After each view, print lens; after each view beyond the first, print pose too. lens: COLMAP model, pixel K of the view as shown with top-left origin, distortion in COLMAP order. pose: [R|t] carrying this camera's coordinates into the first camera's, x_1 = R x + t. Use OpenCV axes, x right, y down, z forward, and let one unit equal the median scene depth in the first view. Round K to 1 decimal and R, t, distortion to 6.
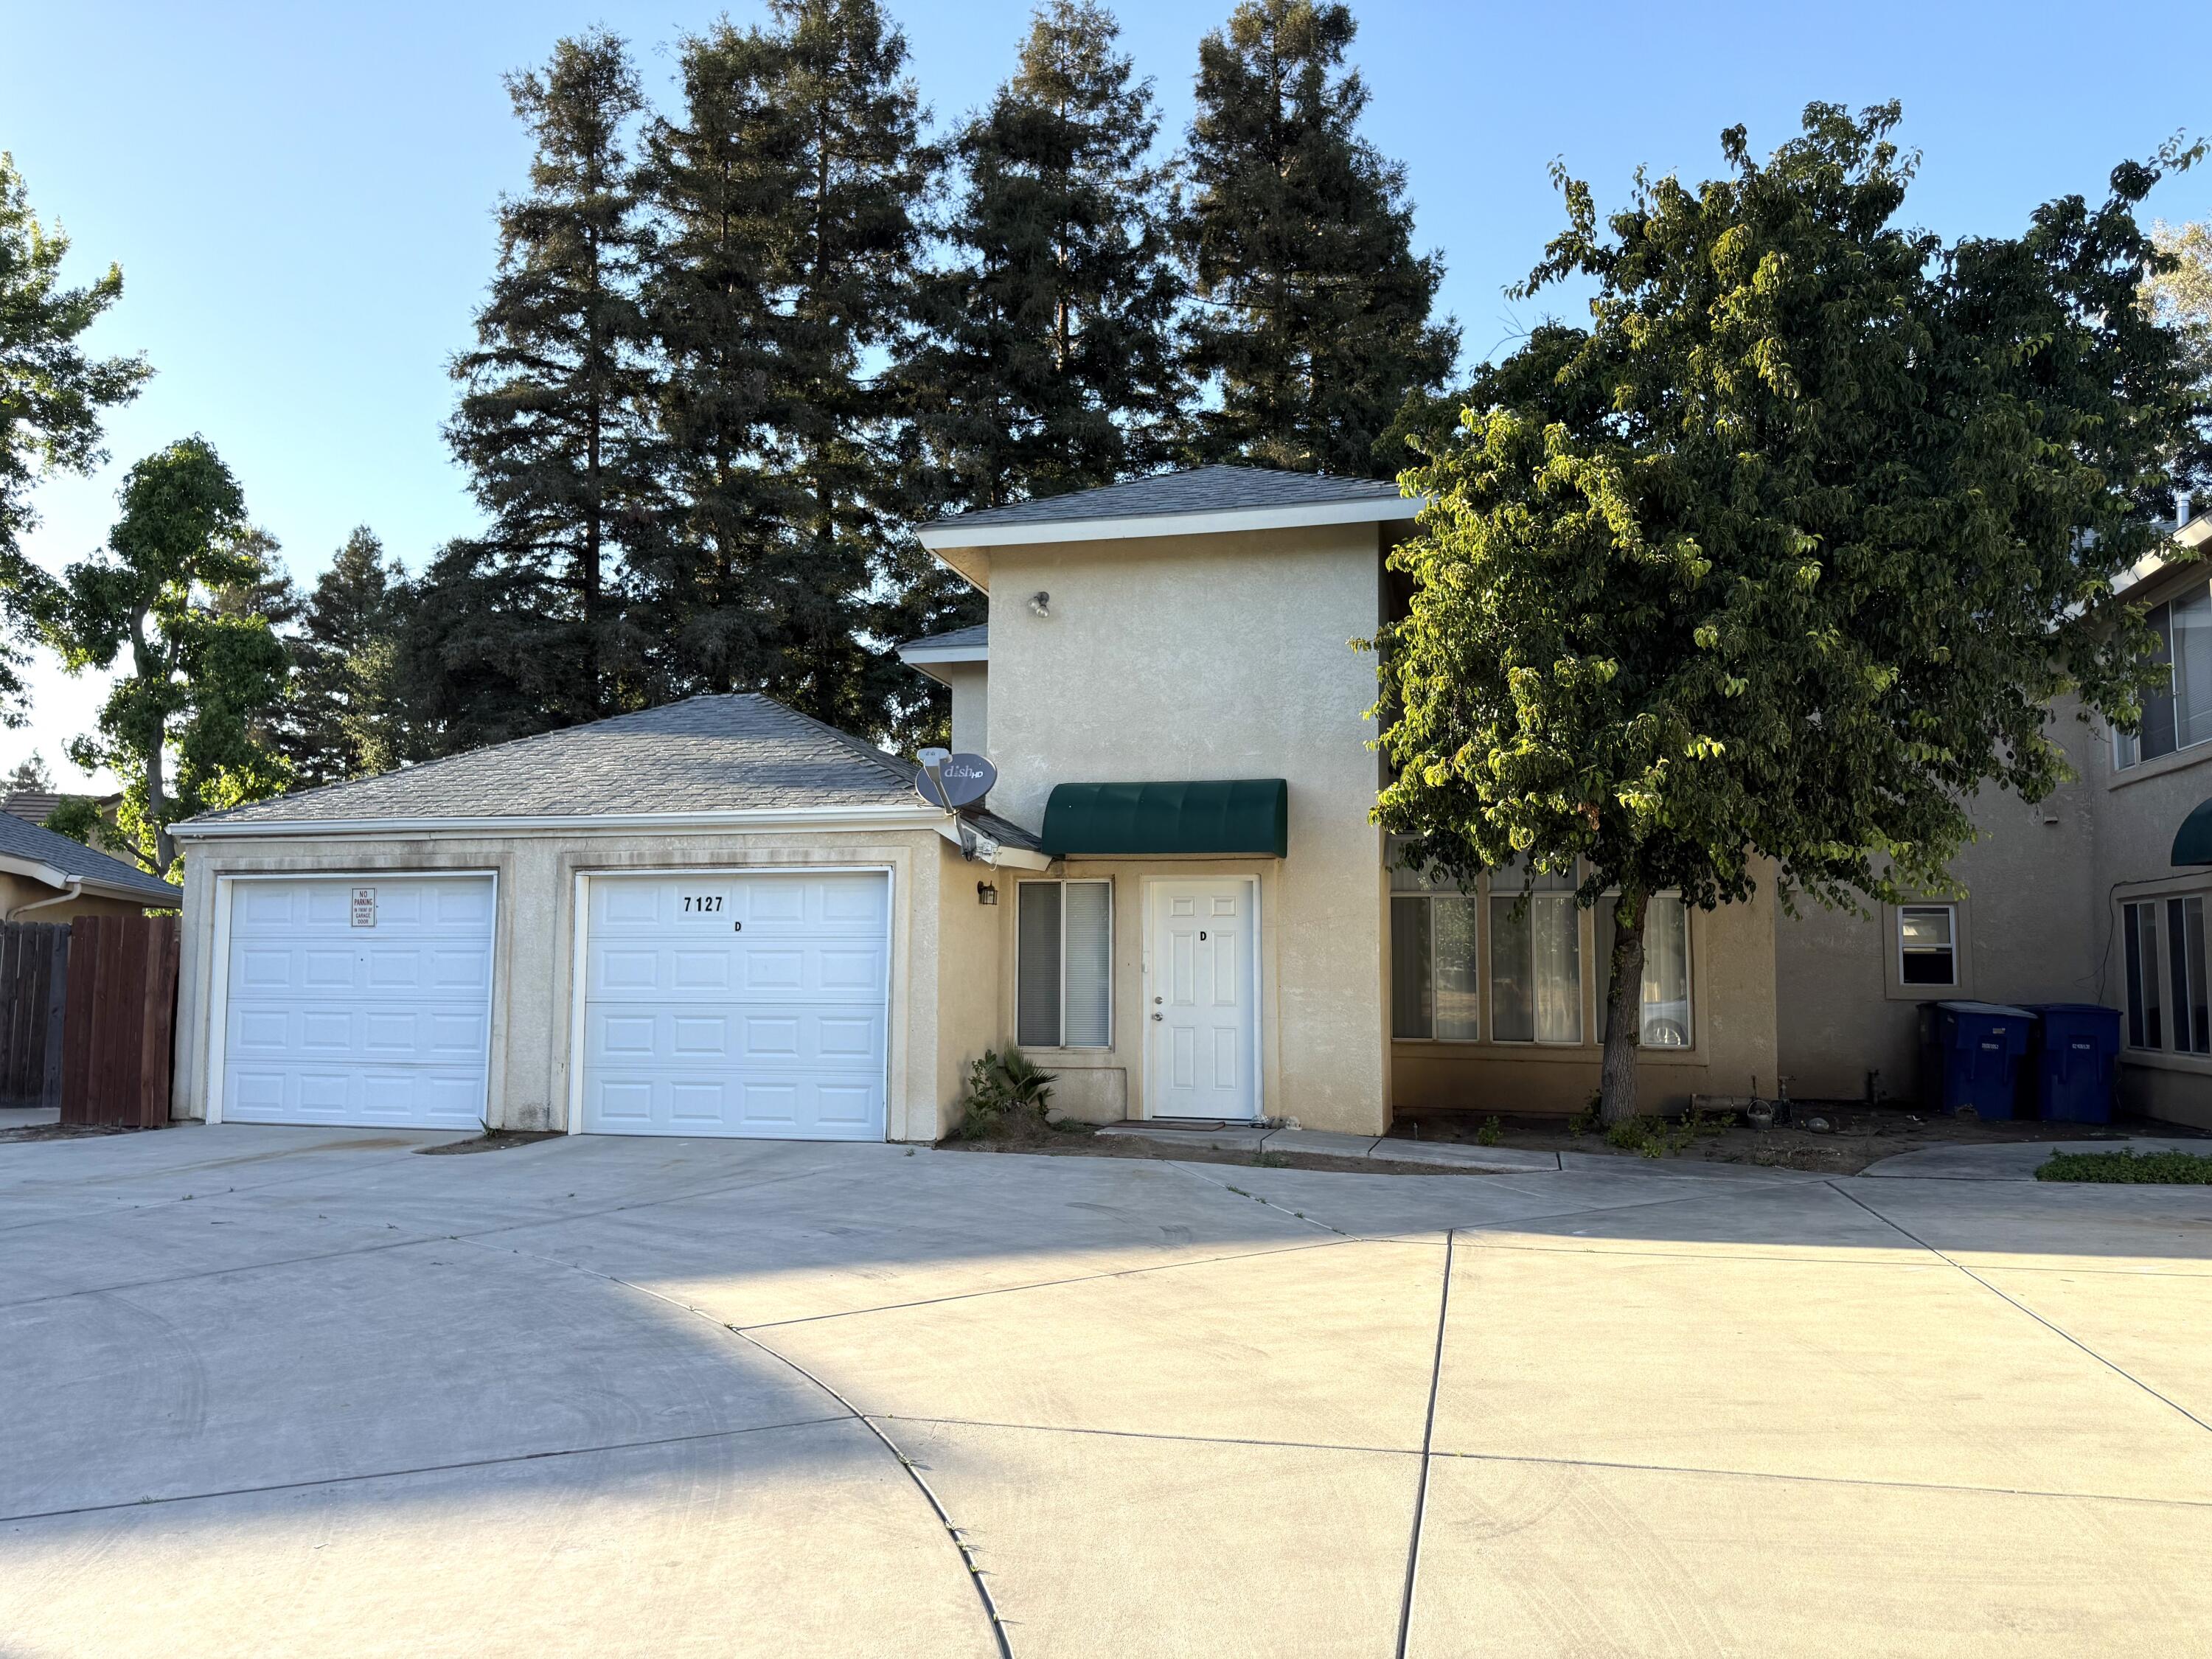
lens RADIAL K [[1573.6, 0, 1084.2], [0, 1573.6, 832.3], [0, 0, 1]] dist [0.105474, -0.155436]
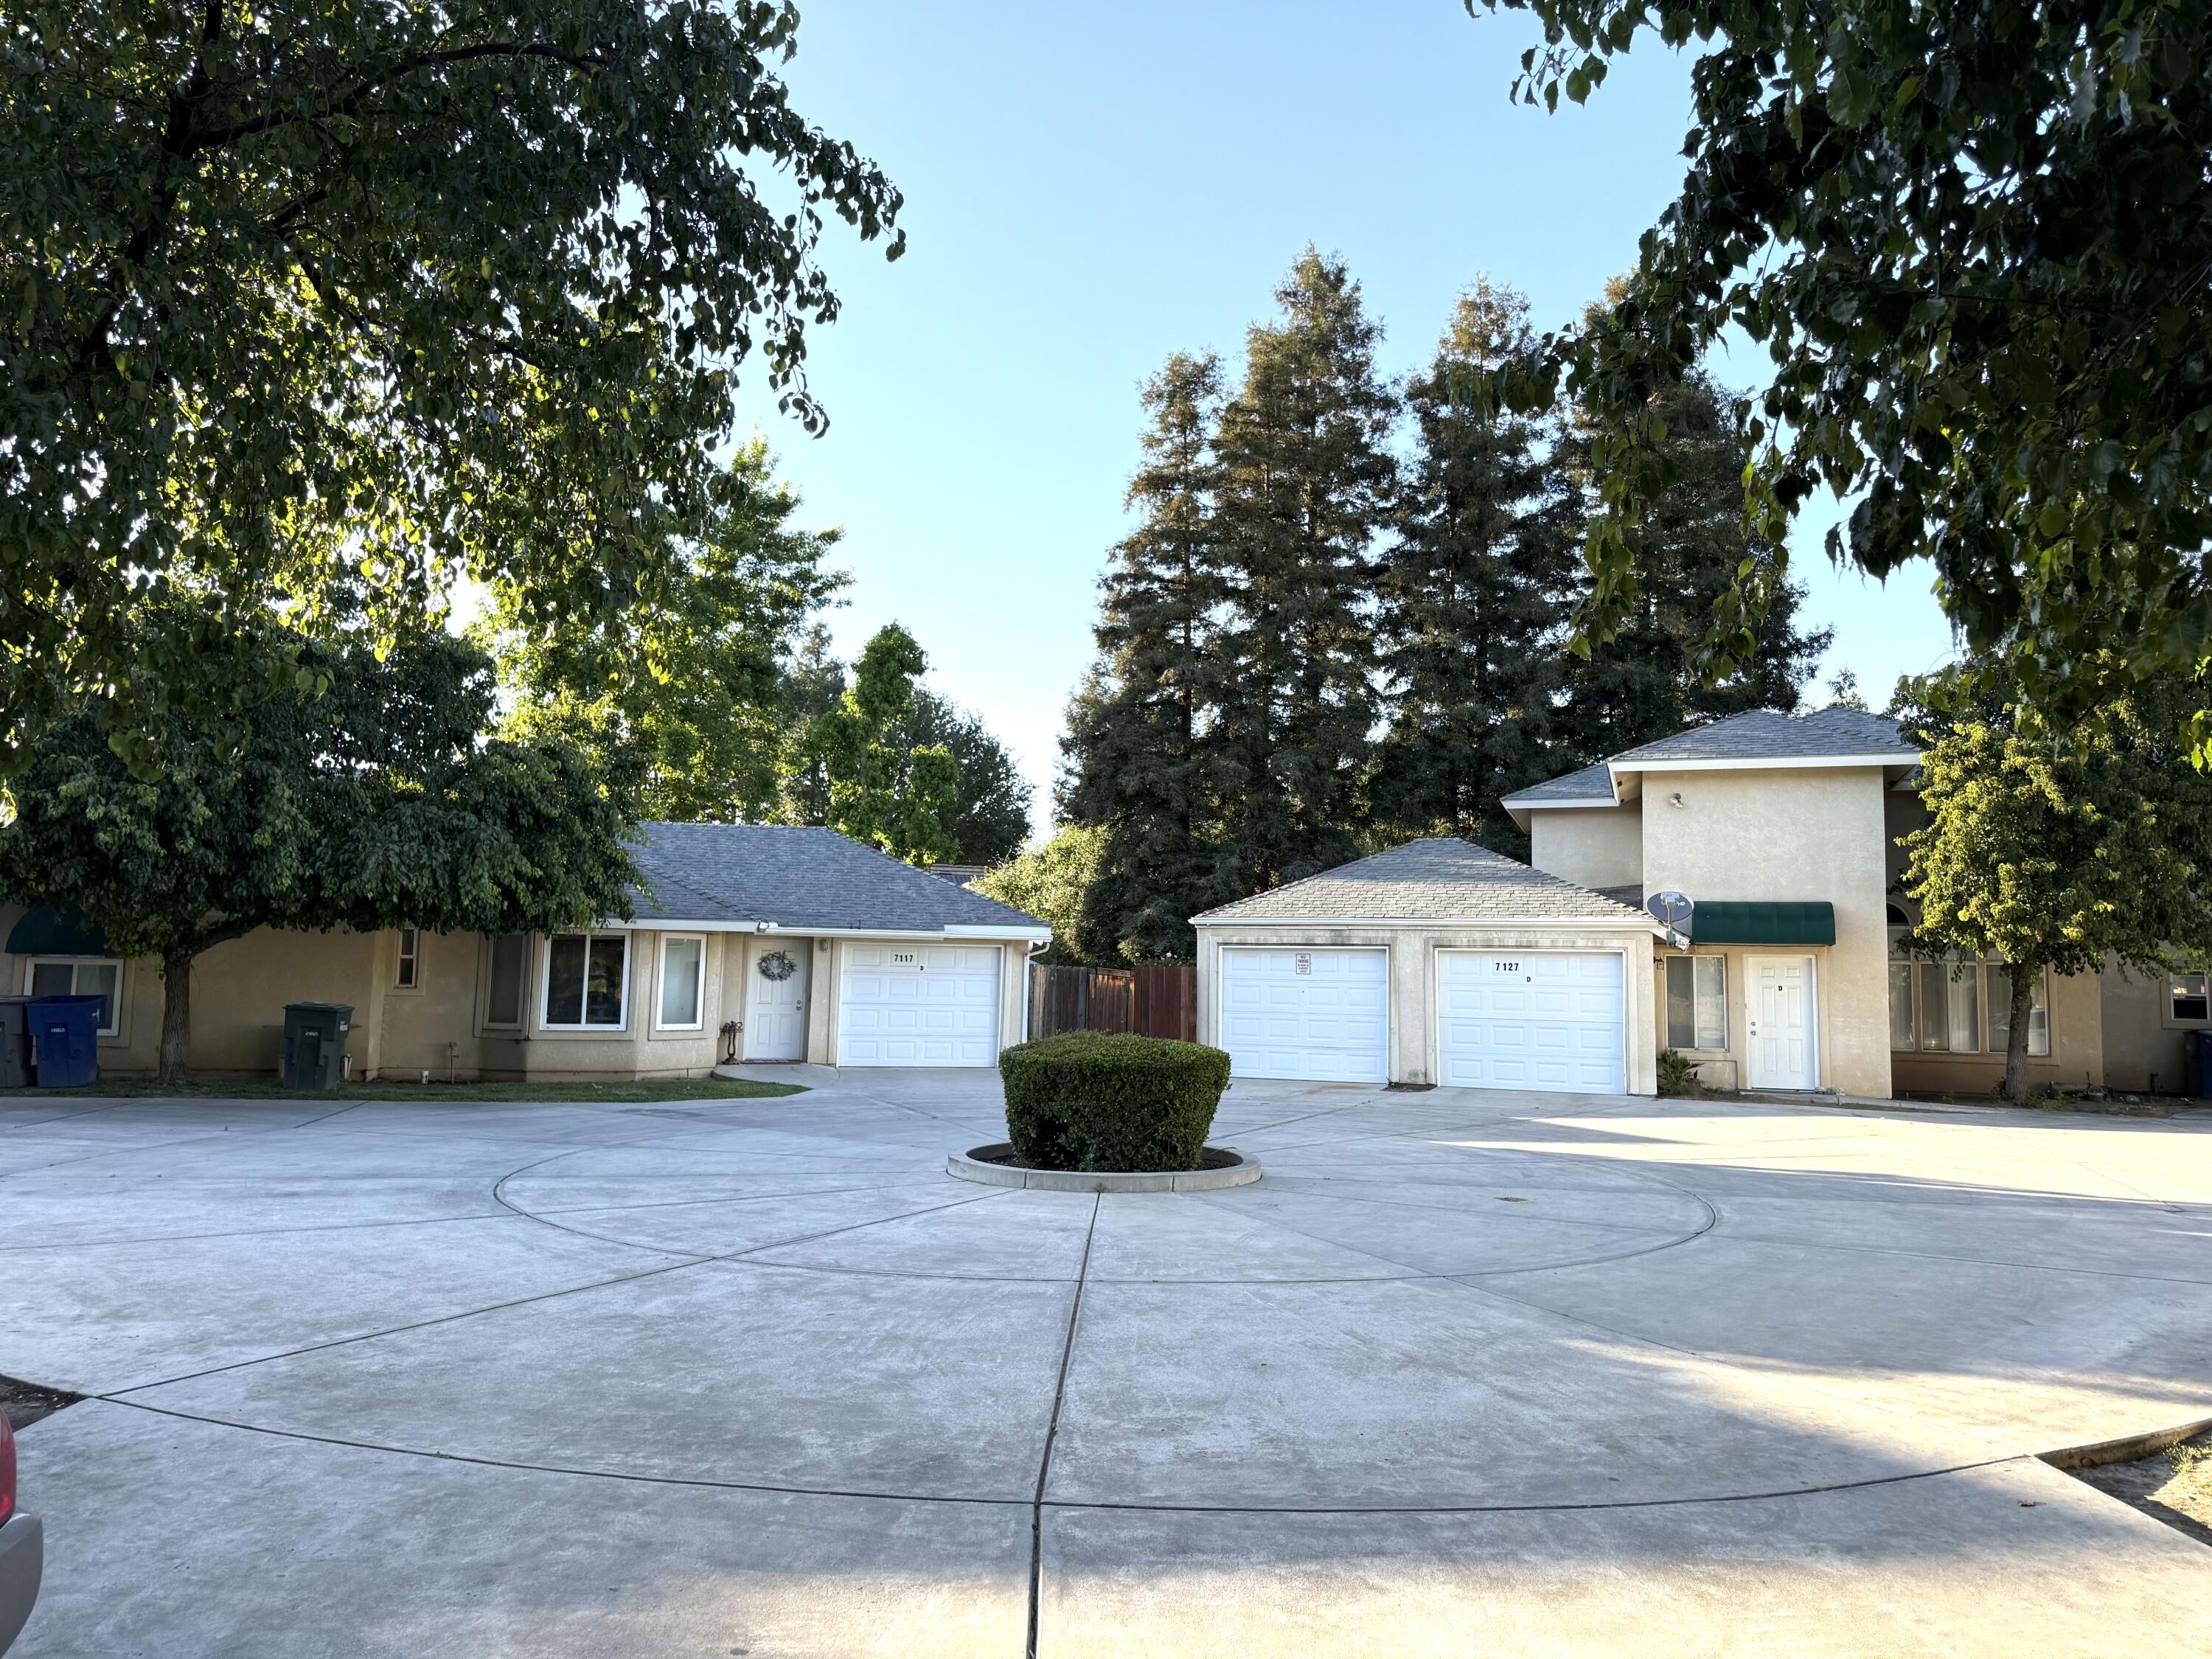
lens RADIAL K [[1544.8, 0, 1117.4], [0, 1544.8, 811.1], [0, 0, 1]] dist [0.080570, -0.085457]
pose [[0.996773, 0.002911, -0.080215, -0.547363], [-0.004906, 0.999683, -0.024684, -0.090408], [0.080118, 0.024998, 0.996472, -0.867885]]
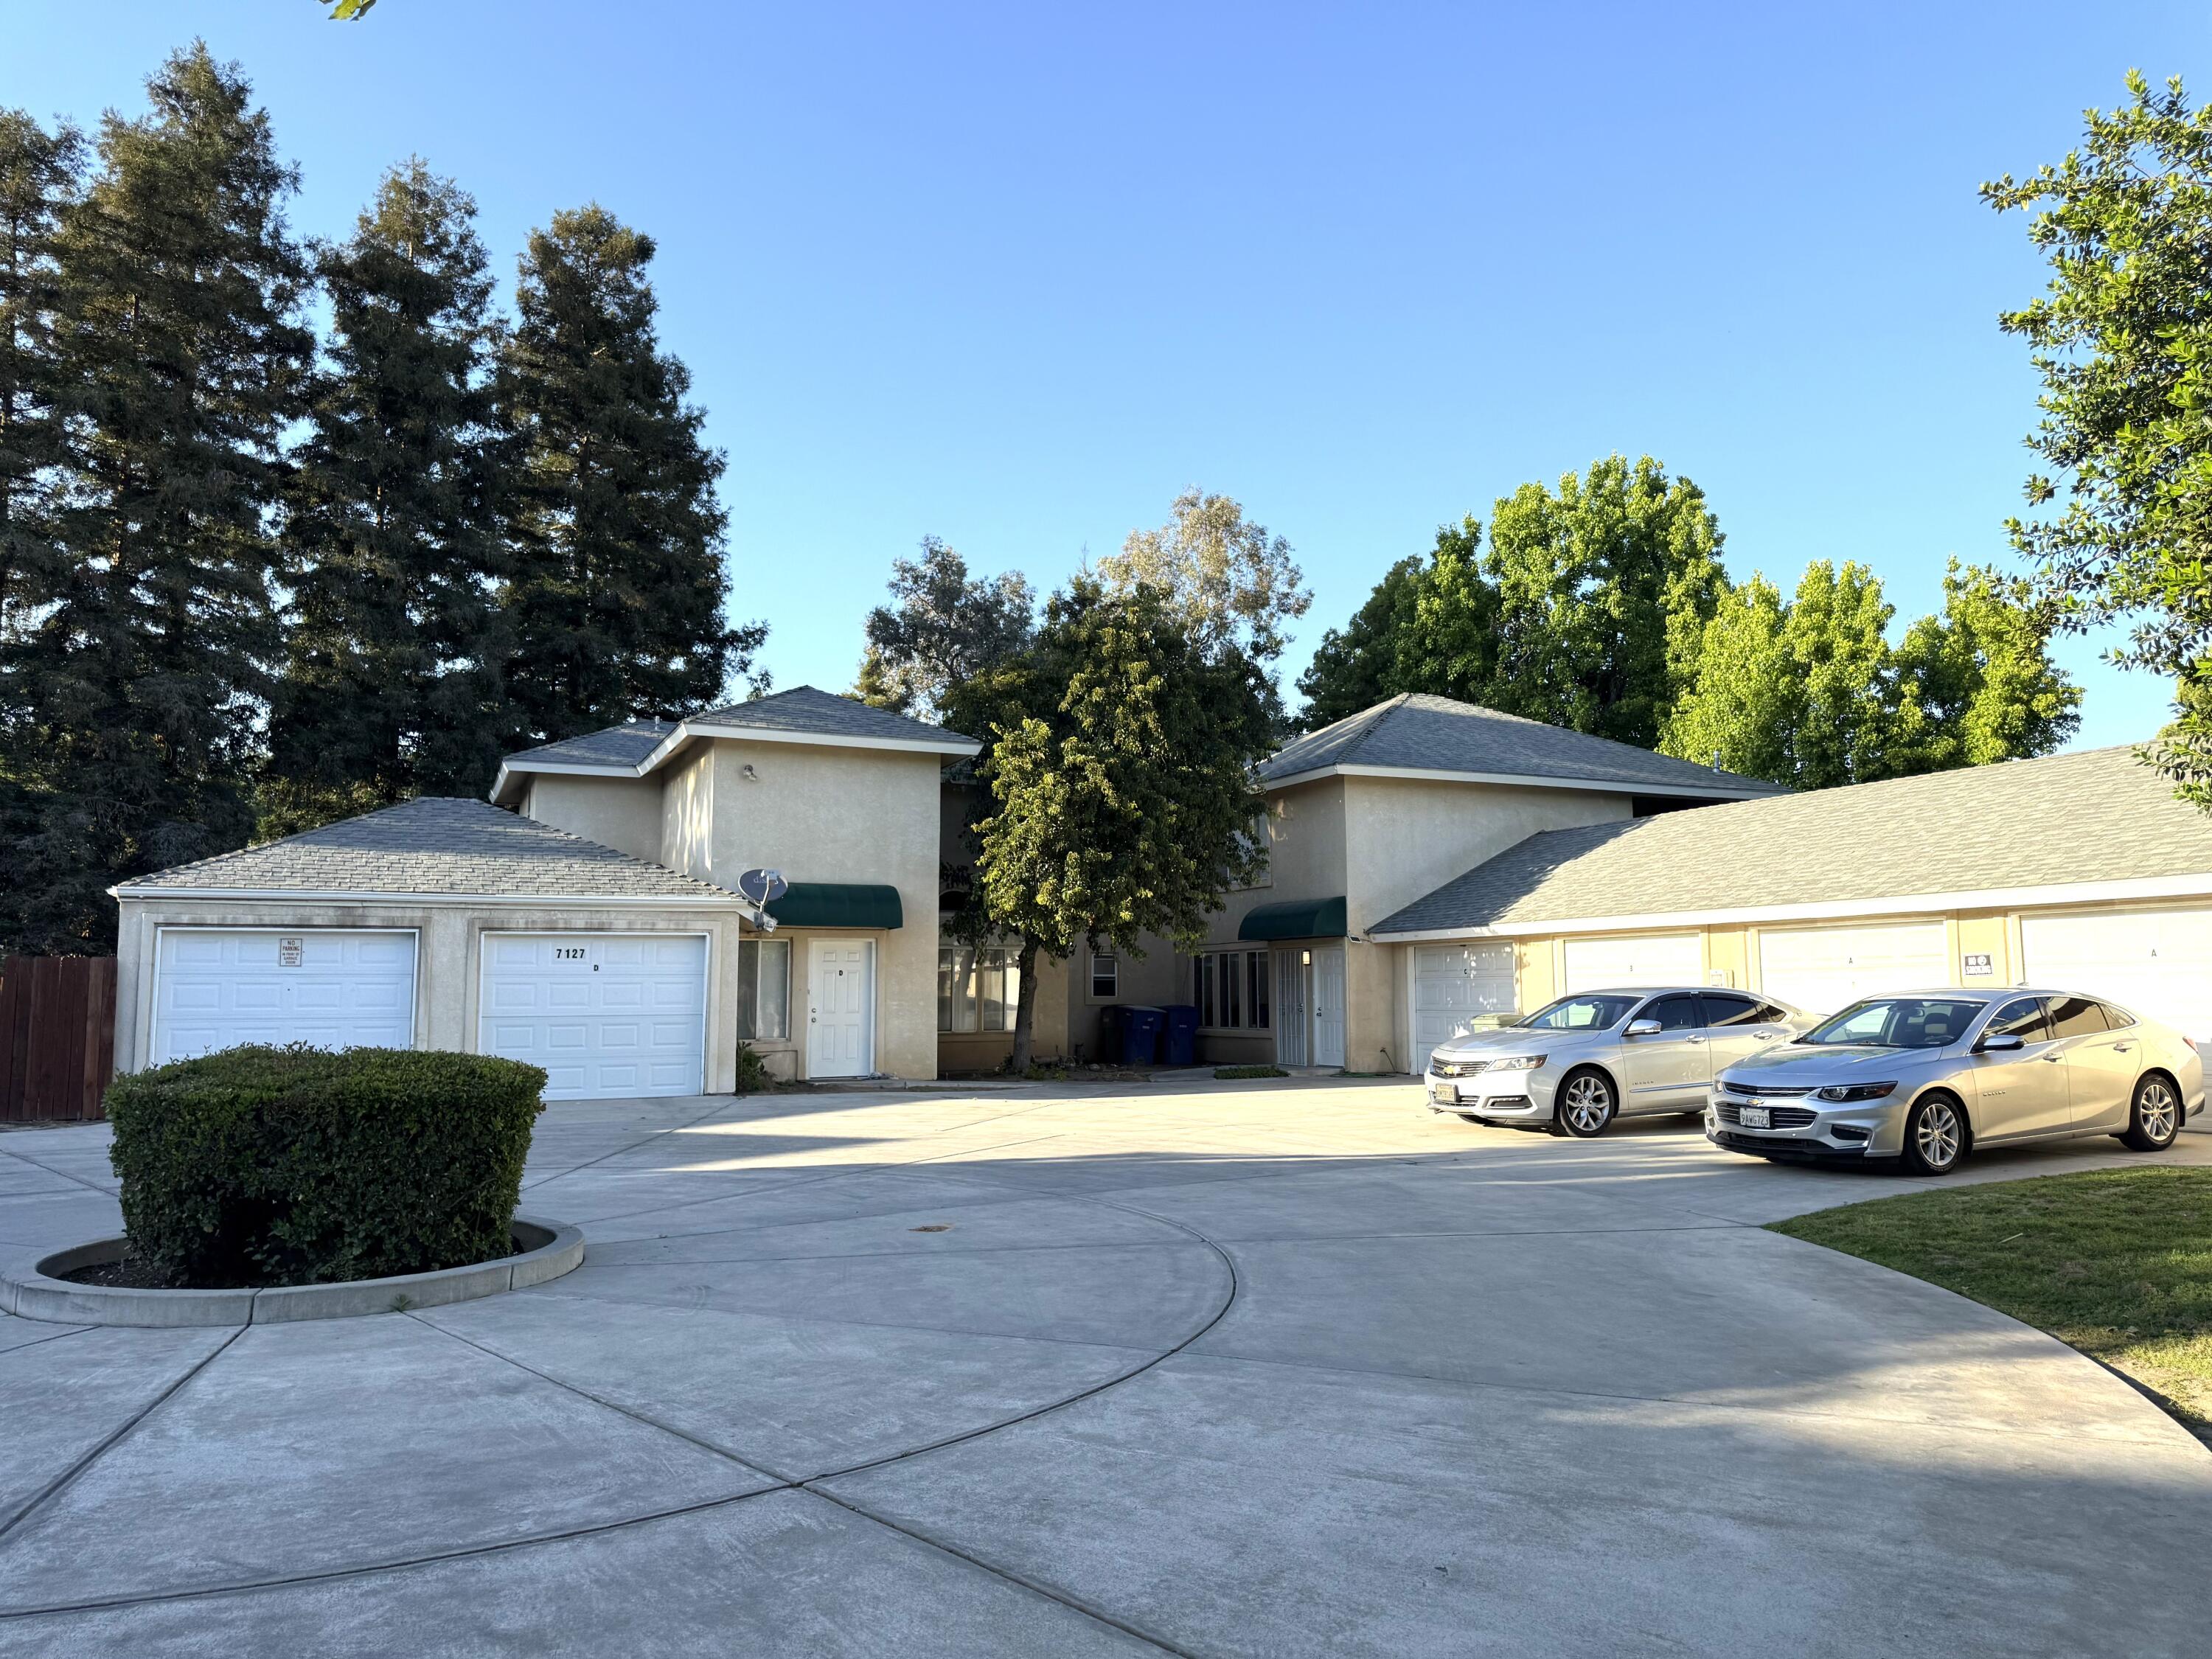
lens RADIAL K [[1544.8, 0, 1117.4], [0, 1544.8, 811.1], [0, 0, 1]] dist [0.080570, -0.085457]
pose [[0.776091, 0.066821, 0.627071, -0.792202], [-0.049465, 0.997757, -0.045101, -0.052553], [-0.628678, 0.003985, 0.777655, -0.547431]]
